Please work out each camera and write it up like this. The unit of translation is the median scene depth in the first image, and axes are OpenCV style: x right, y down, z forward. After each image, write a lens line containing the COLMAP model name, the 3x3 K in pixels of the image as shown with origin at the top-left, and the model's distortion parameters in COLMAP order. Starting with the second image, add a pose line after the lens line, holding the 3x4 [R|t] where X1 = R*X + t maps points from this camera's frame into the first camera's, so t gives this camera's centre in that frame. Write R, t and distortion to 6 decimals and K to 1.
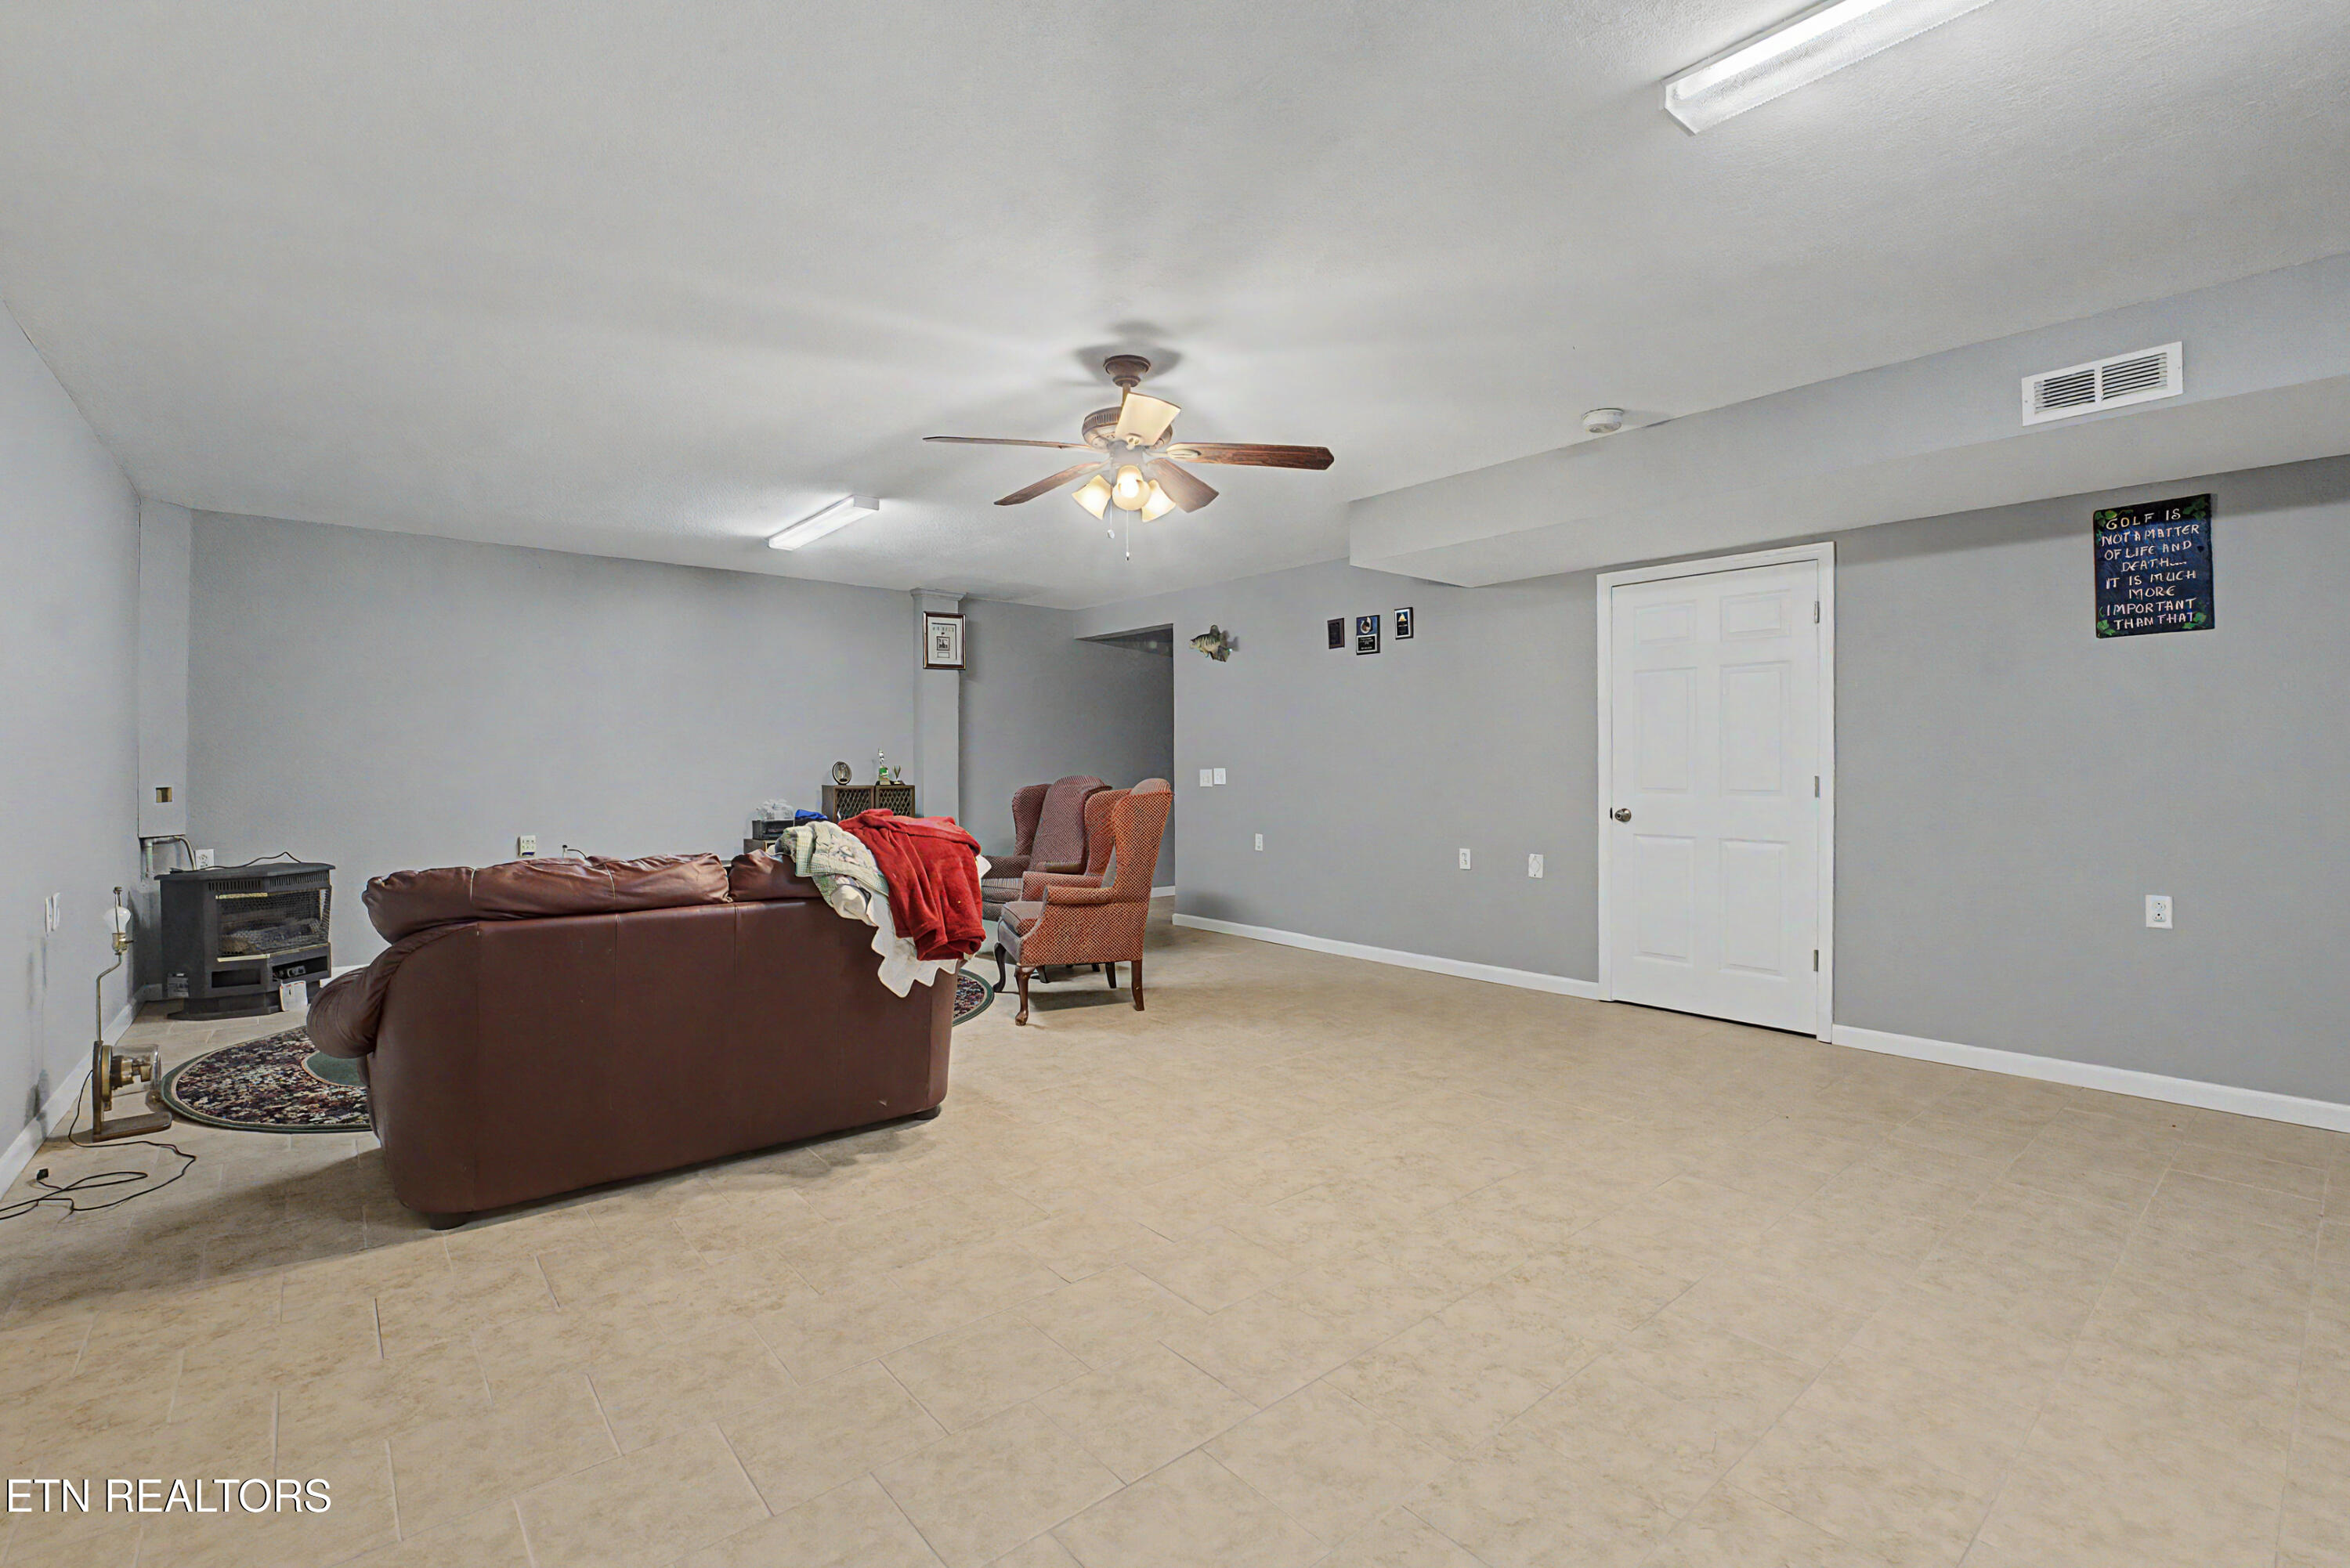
lens RADIAL K [[1014.6, 0, 1192.1], [0, 1014.6, 771.5], [0, 0, 1]] dist [-0.019024, 0.000936]
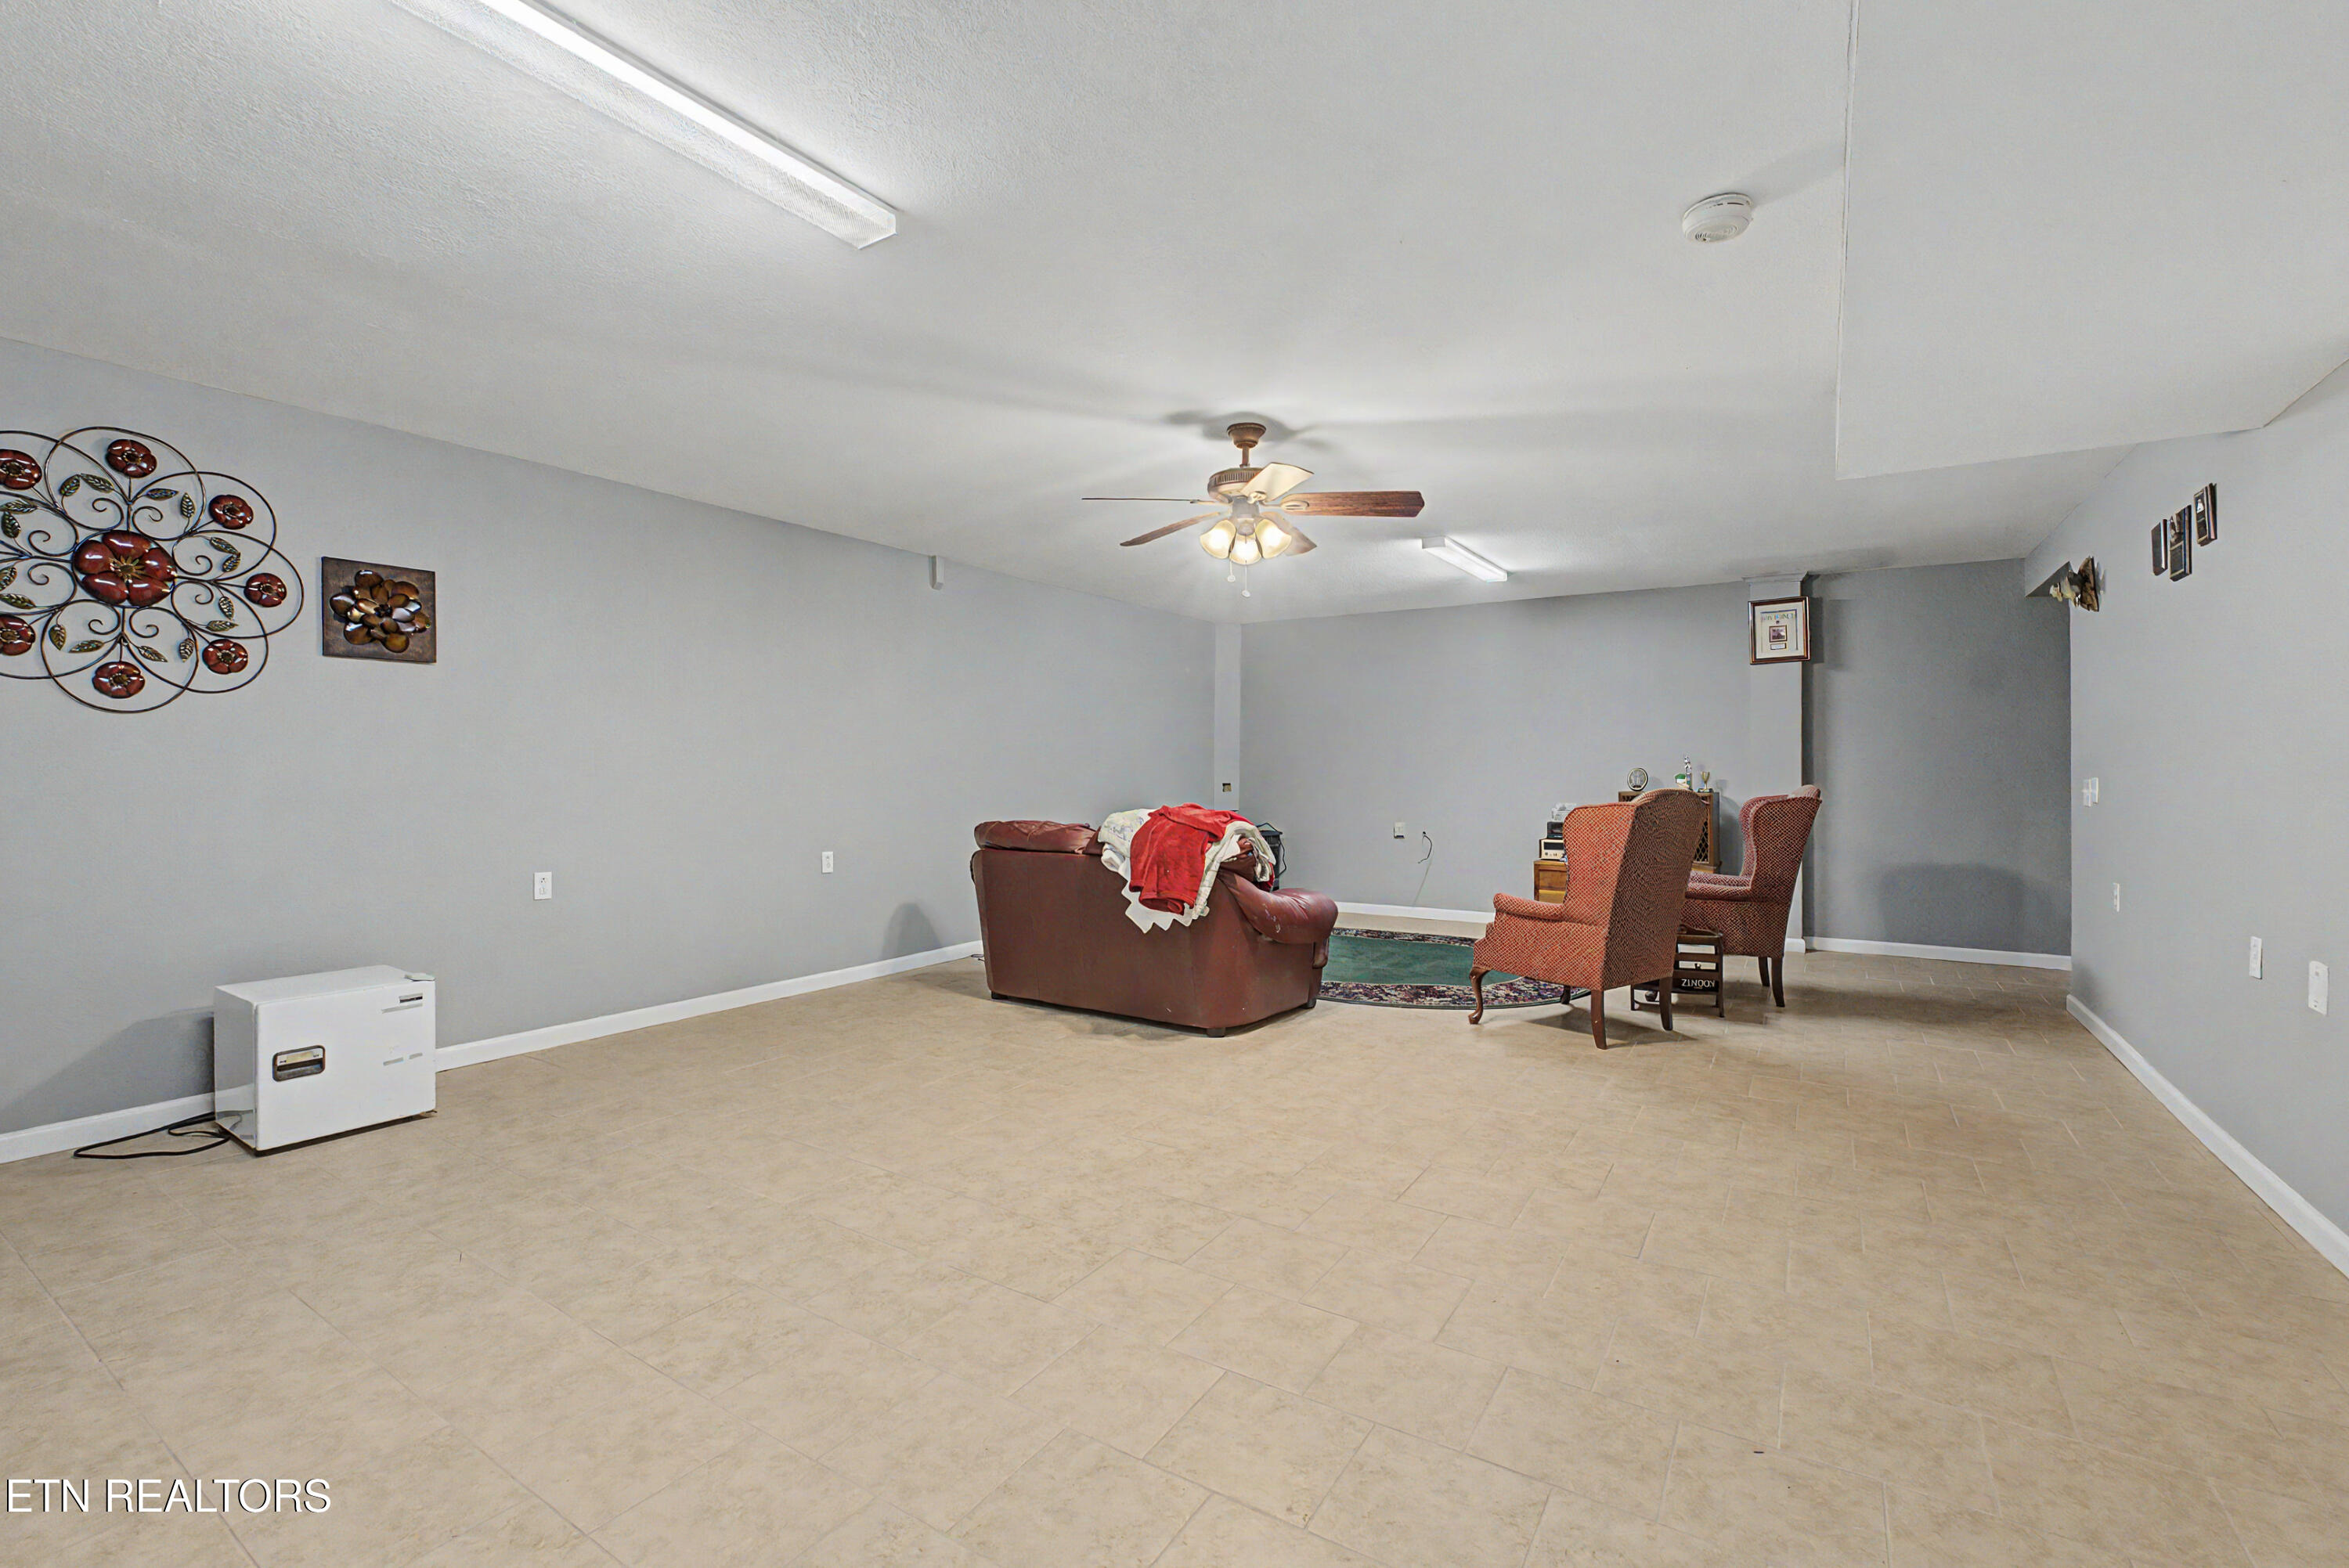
lens RADIAL K [[1014.1, 0, 1178.8], [0, 1014.1, 774.9], [0, 0, 1]] dist [-0.019024, 0.000936]
pose [[0.301386, 0.007003, -0.953476, 1.187423], [-0.008492, 0.999953, 0.004660, -0.008935], [0.953464, 0.006692, 0.301431, 0.662078]]
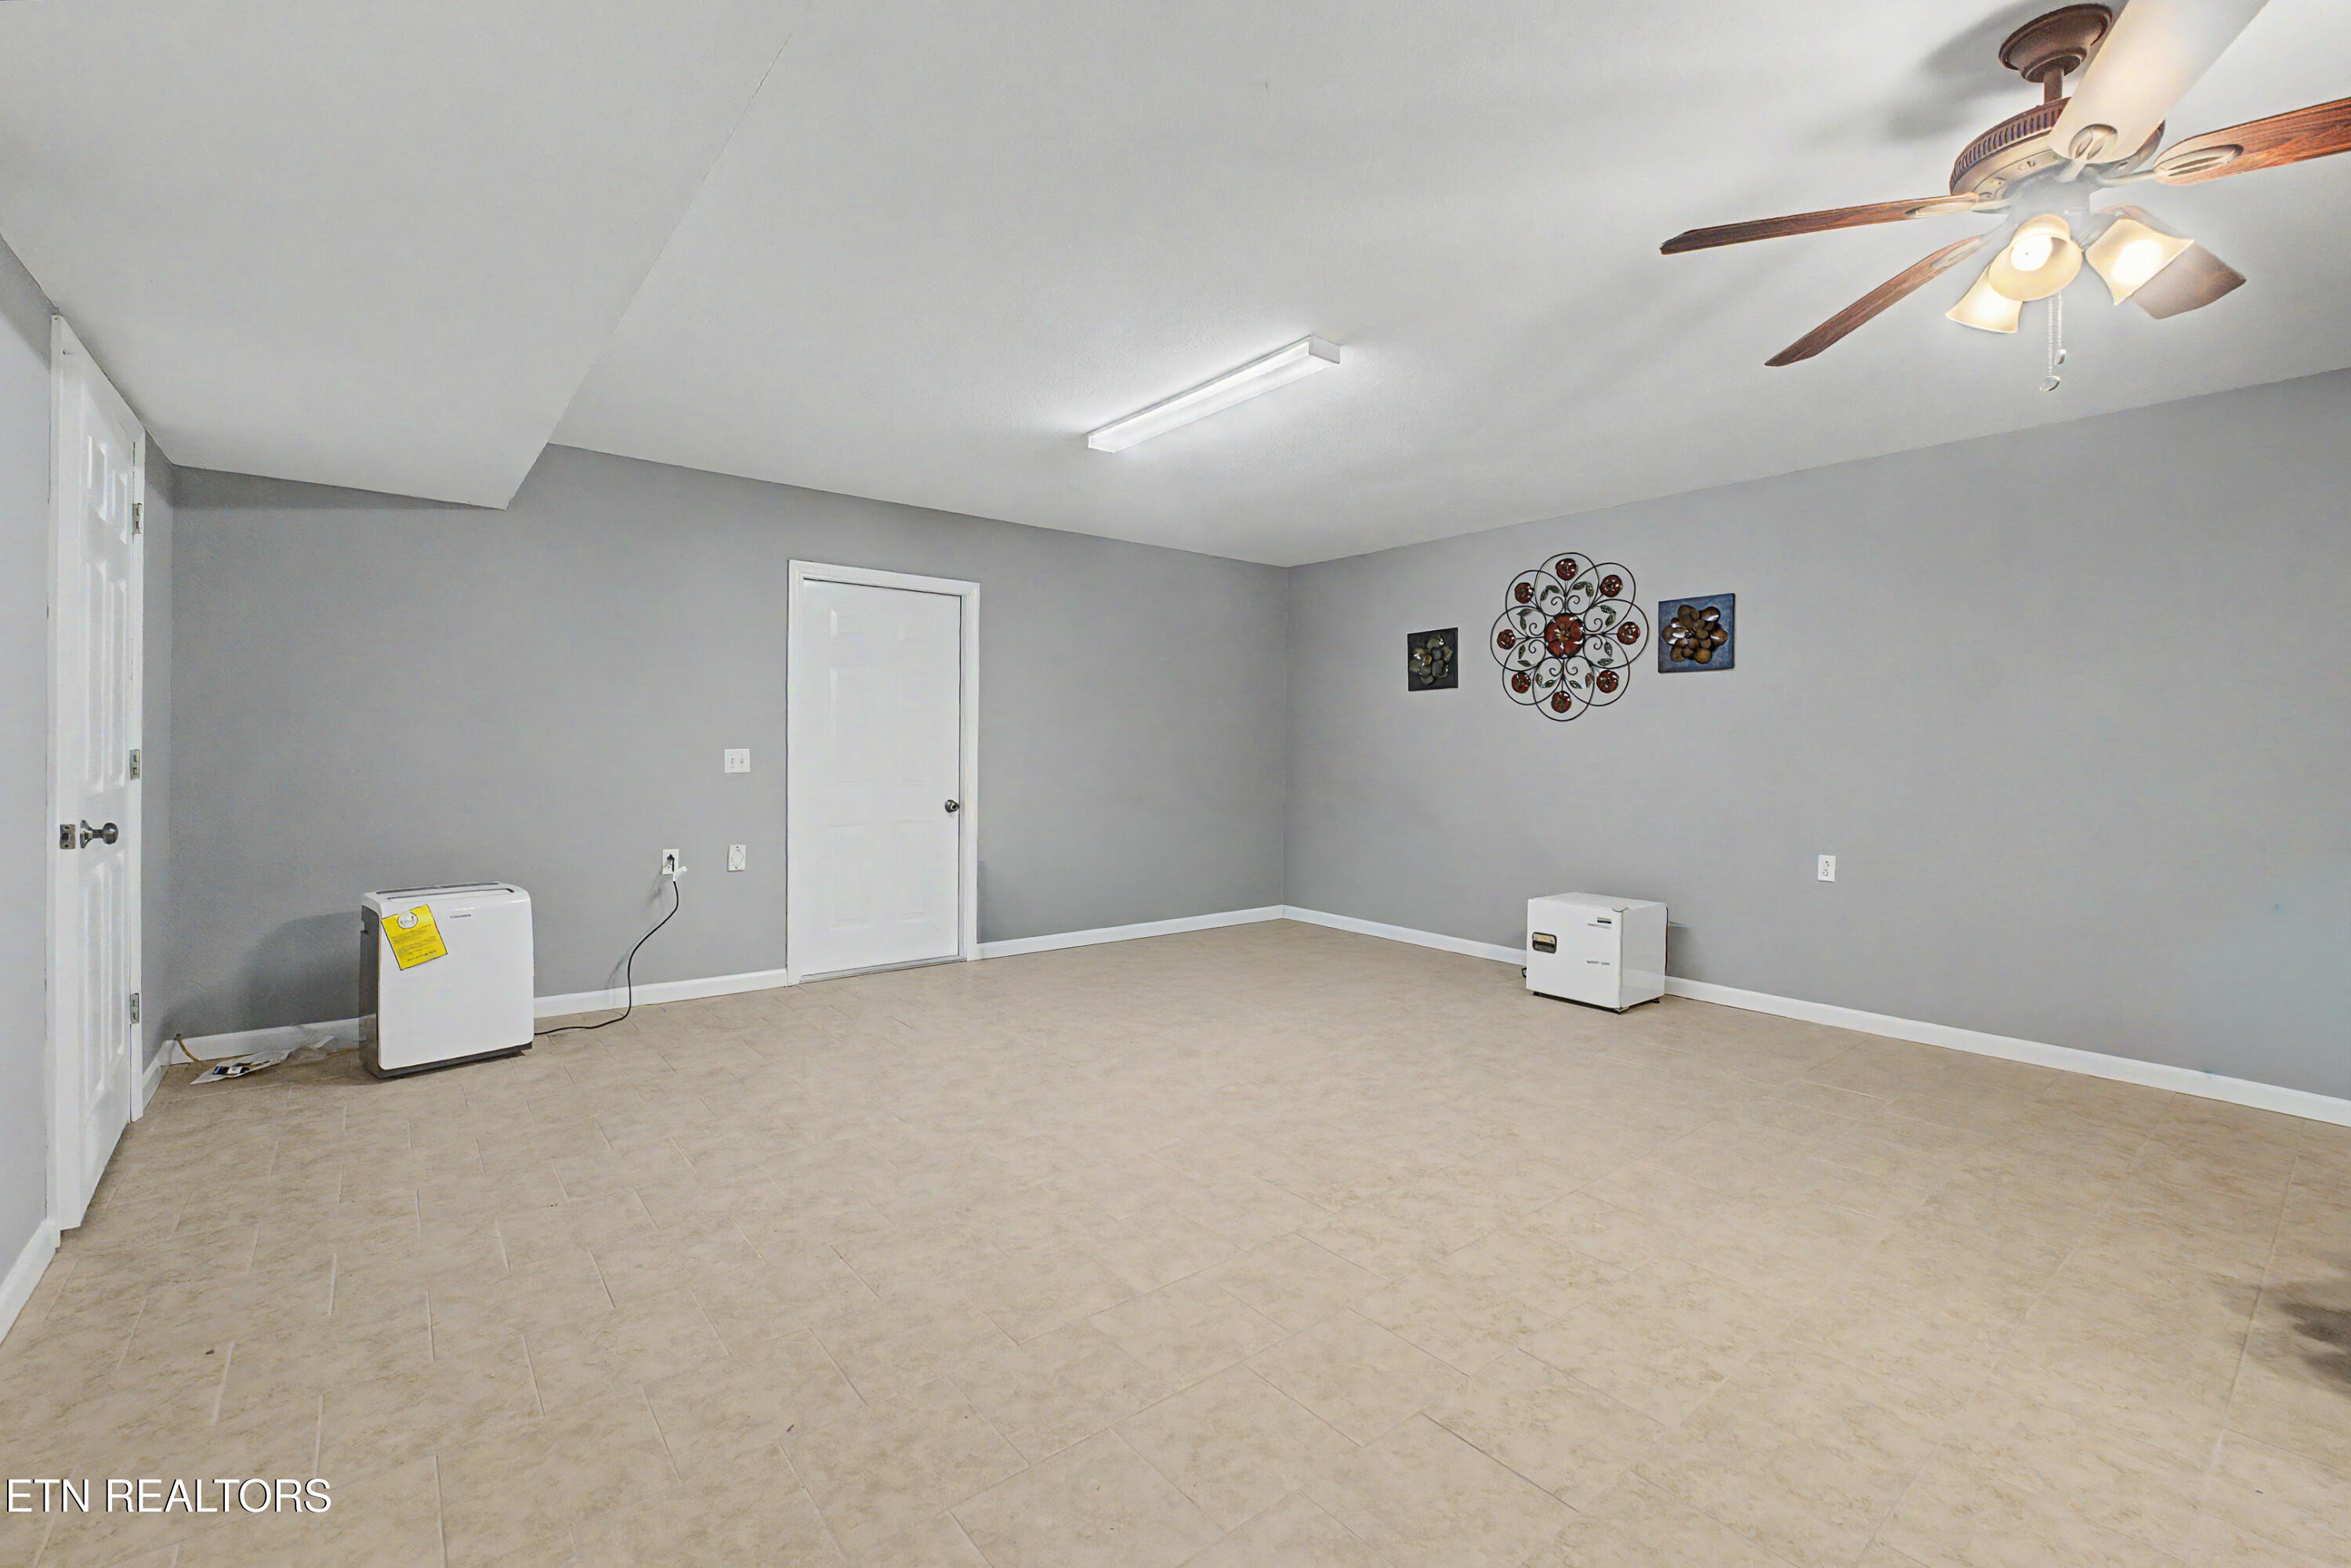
lens RADIAL K [[1015.0, 0, 1169.4], [0, 1015.0, 765.4], [0, 0, 1]] dist [-0.019024, 0.000936]
pose [[-0.999458, -0.008659, 0.031768, 0.457183], [-0.007975, 0.999736, 0.021567, -0.014802], [-0.031946, 0.021302, -0.999263, 1.799561]]
